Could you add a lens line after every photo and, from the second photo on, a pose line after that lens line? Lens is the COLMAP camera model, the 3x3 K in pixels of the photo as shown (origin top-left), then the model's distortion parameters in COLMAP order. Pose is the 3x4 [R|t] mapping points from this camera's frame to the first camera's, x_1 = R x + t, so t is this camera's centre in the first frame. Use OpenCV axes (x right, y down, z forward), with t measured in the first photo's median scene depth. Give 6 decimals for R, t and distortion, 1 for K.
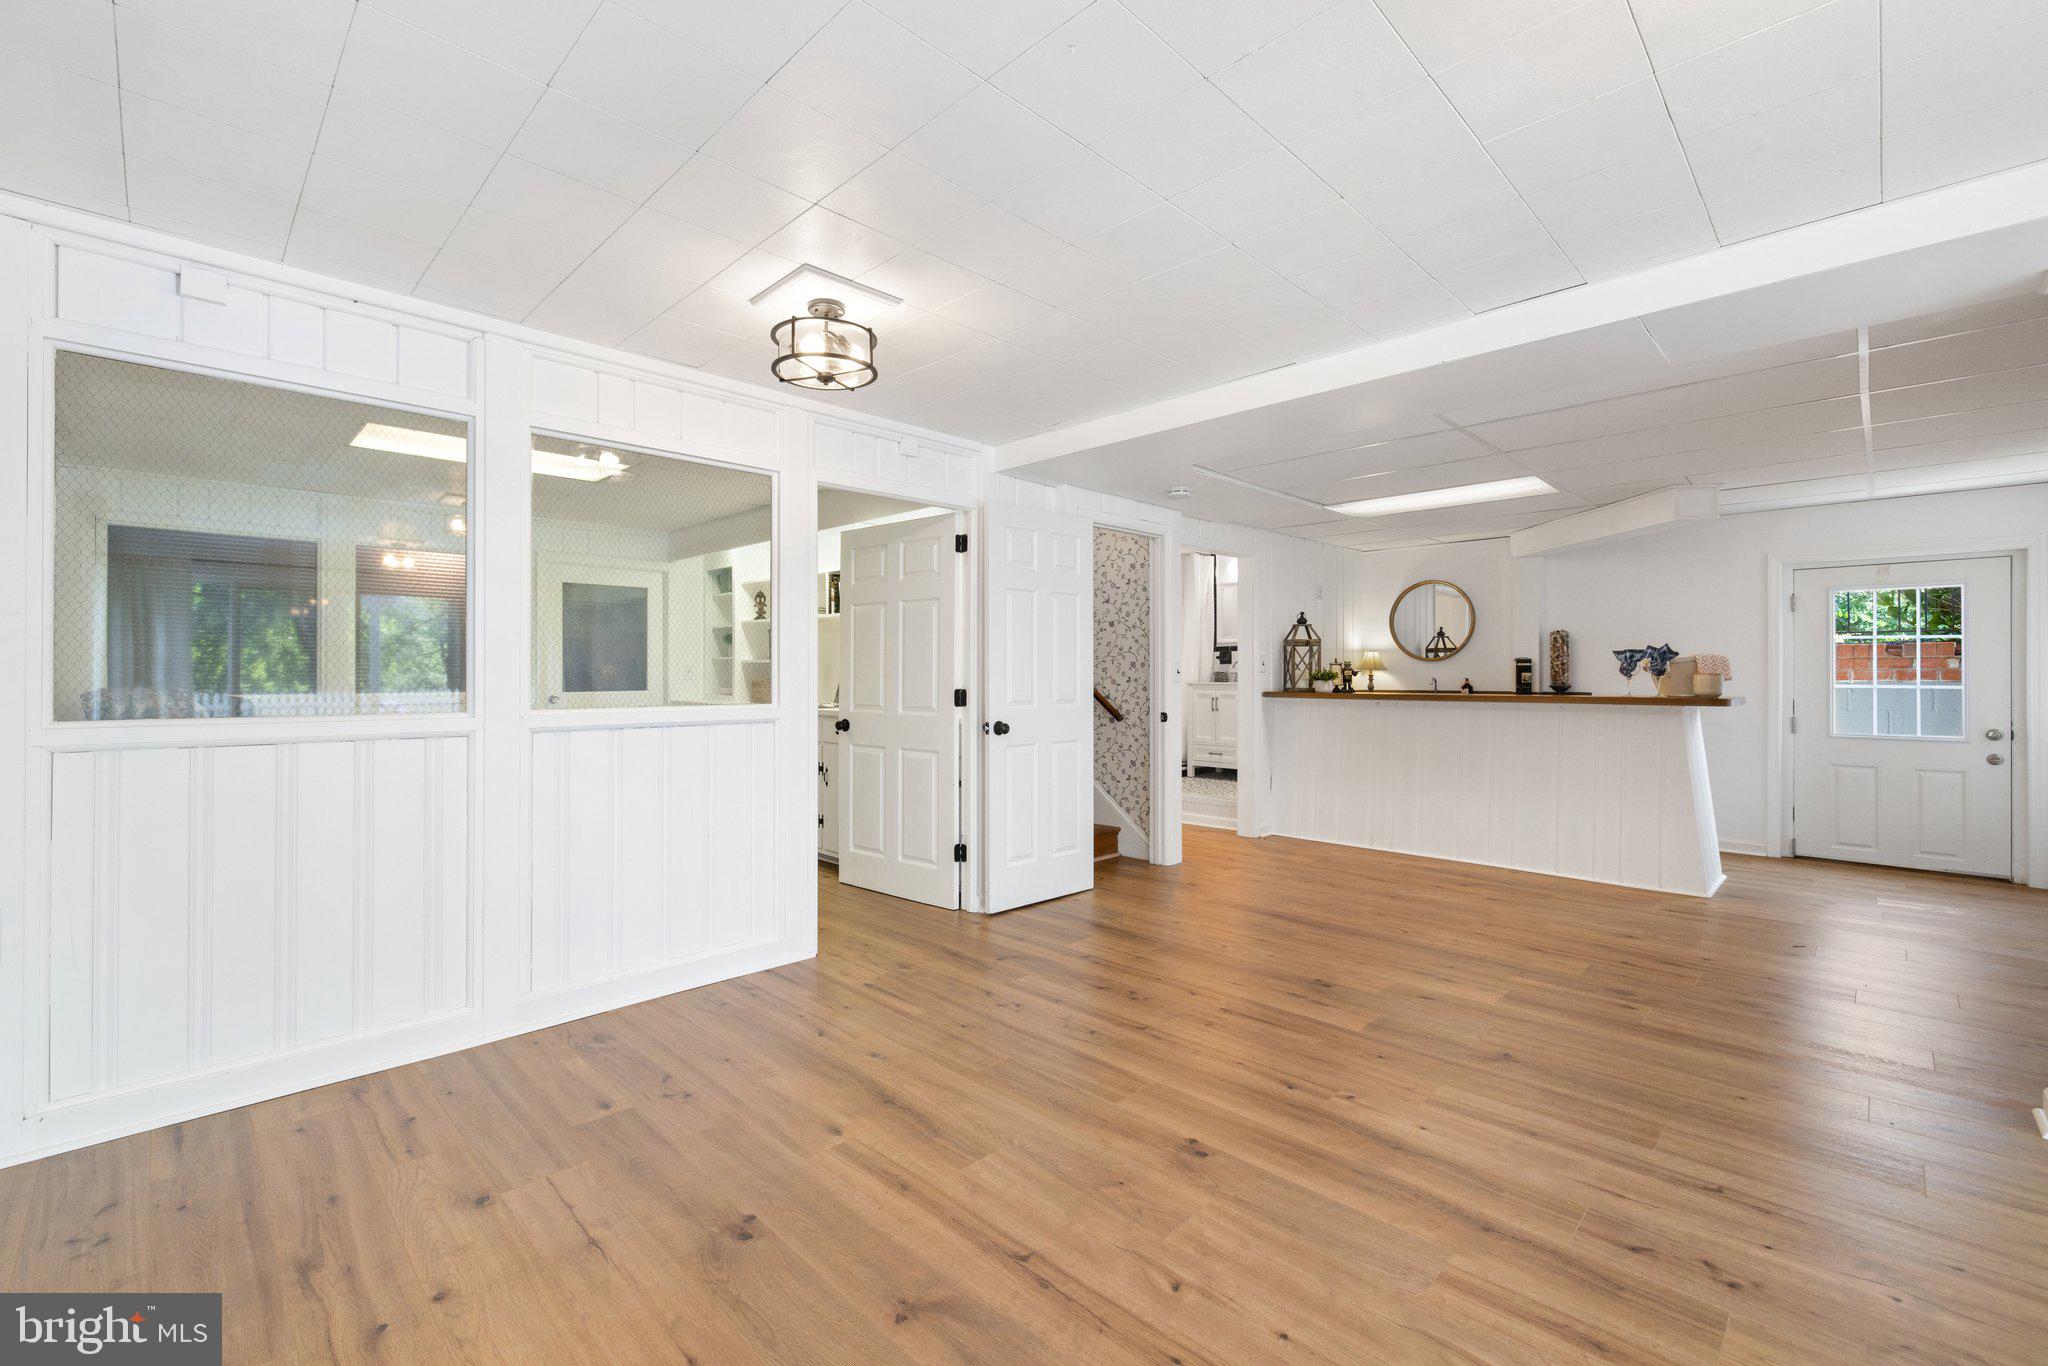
lens RADIAL K [[862.5, 0, 1005.5], [0, 862.5, 674.5], [0, 0, 1]] dist [0.001132, -0.000040]
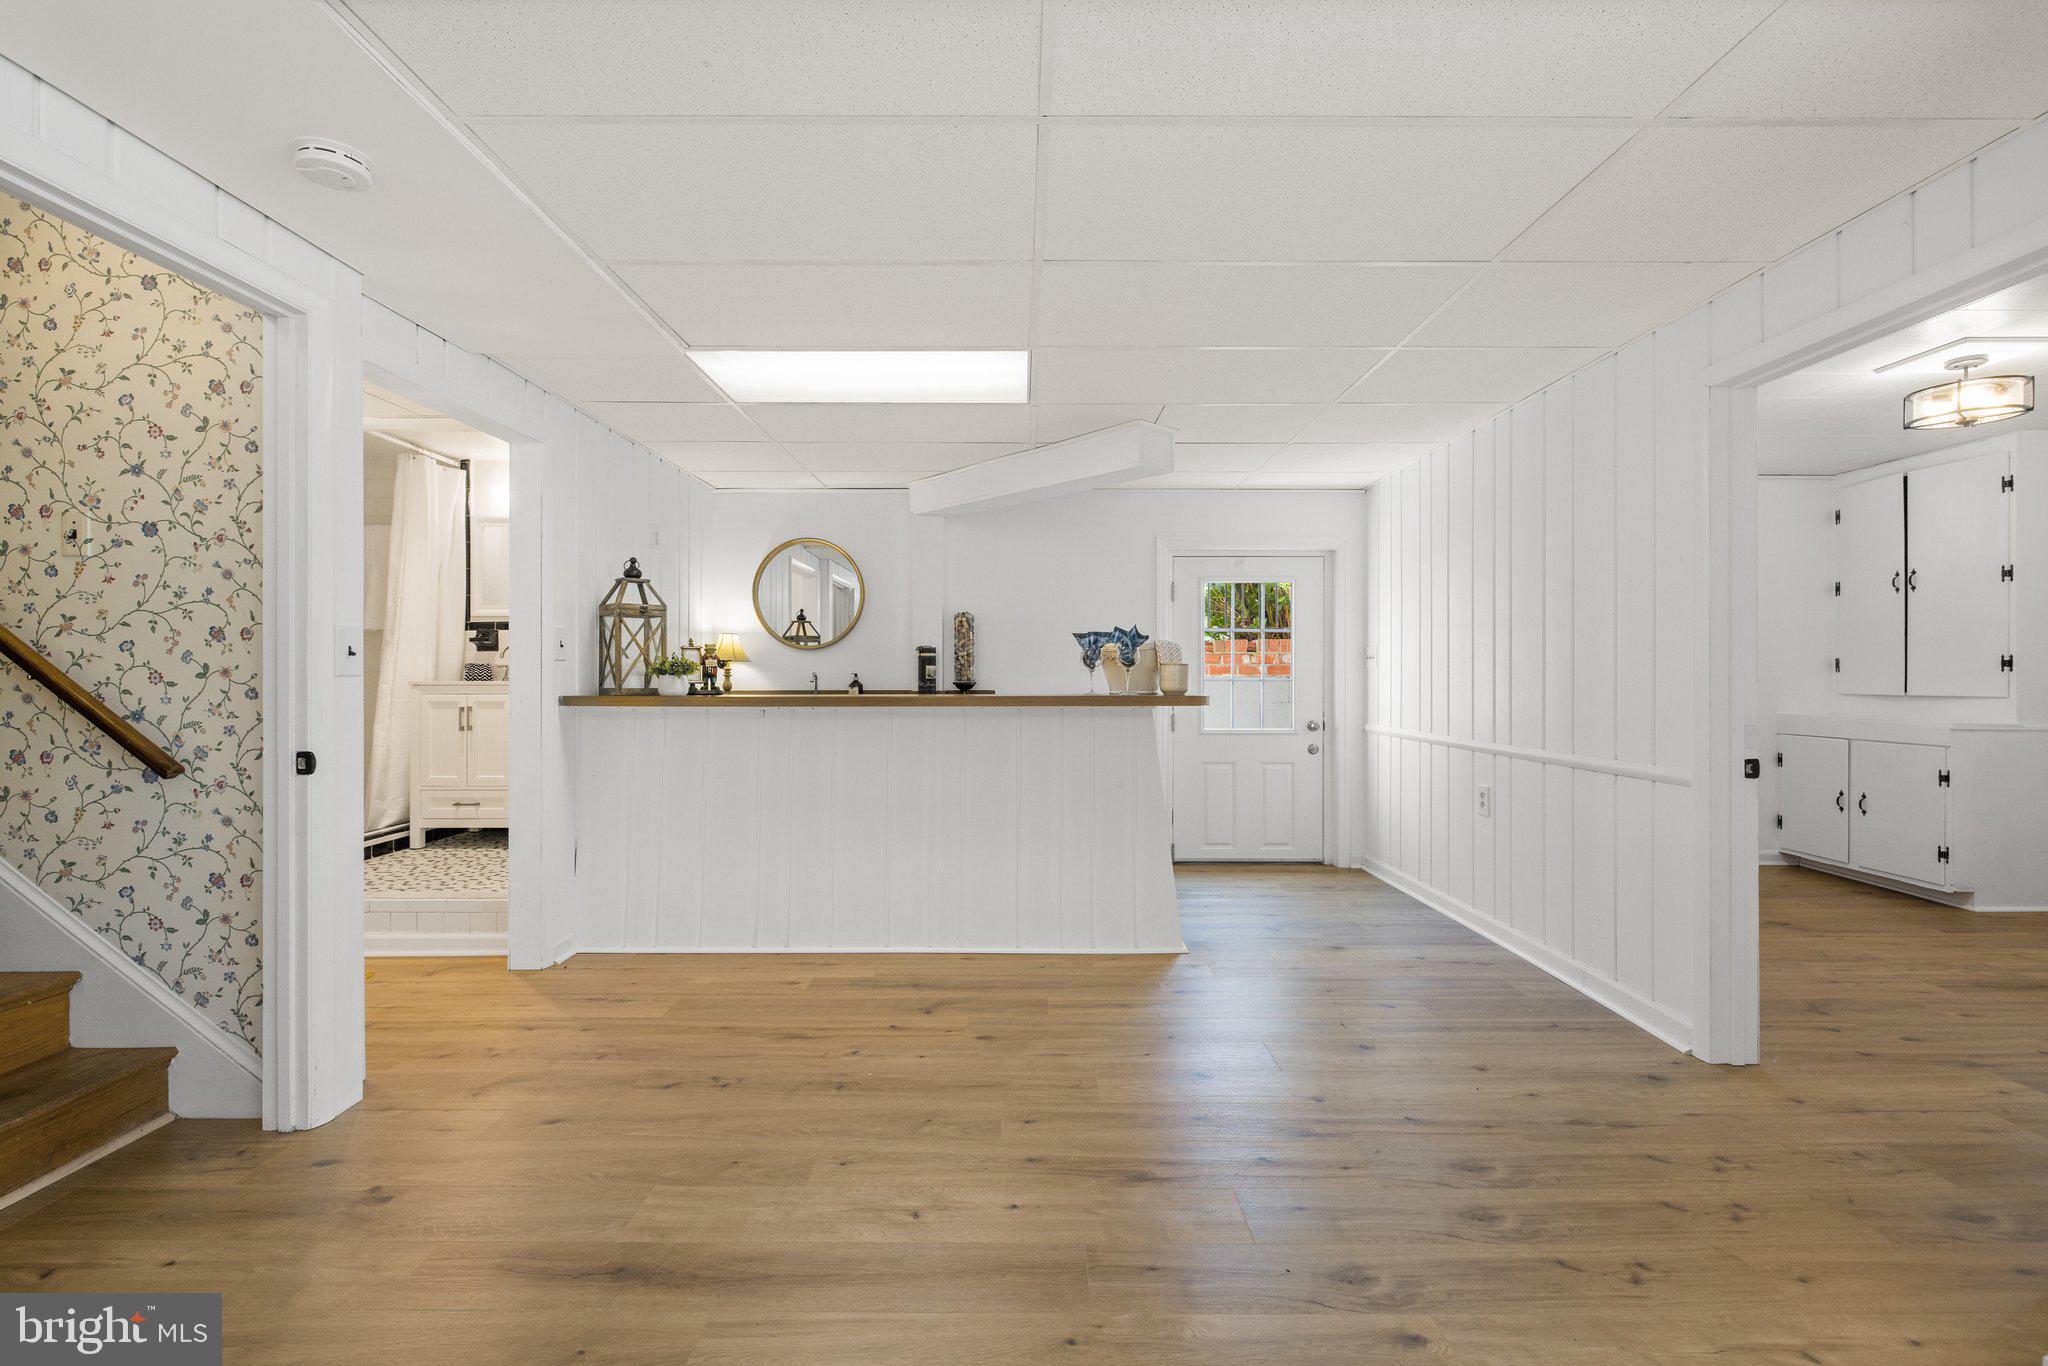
lens RADIAL K [[862.5, 0, 1005.5], [0, 862.5, 674.5], [0, 0, 1]] dist [0.001132, -0.000040]
pose [[0.707887, 0.001715, 0.706324, 0.112203], [0.000137, 0.999997, -0.002565, 0.007792], [-0.706326, 0.001912, 0.707884, 0.415560]]
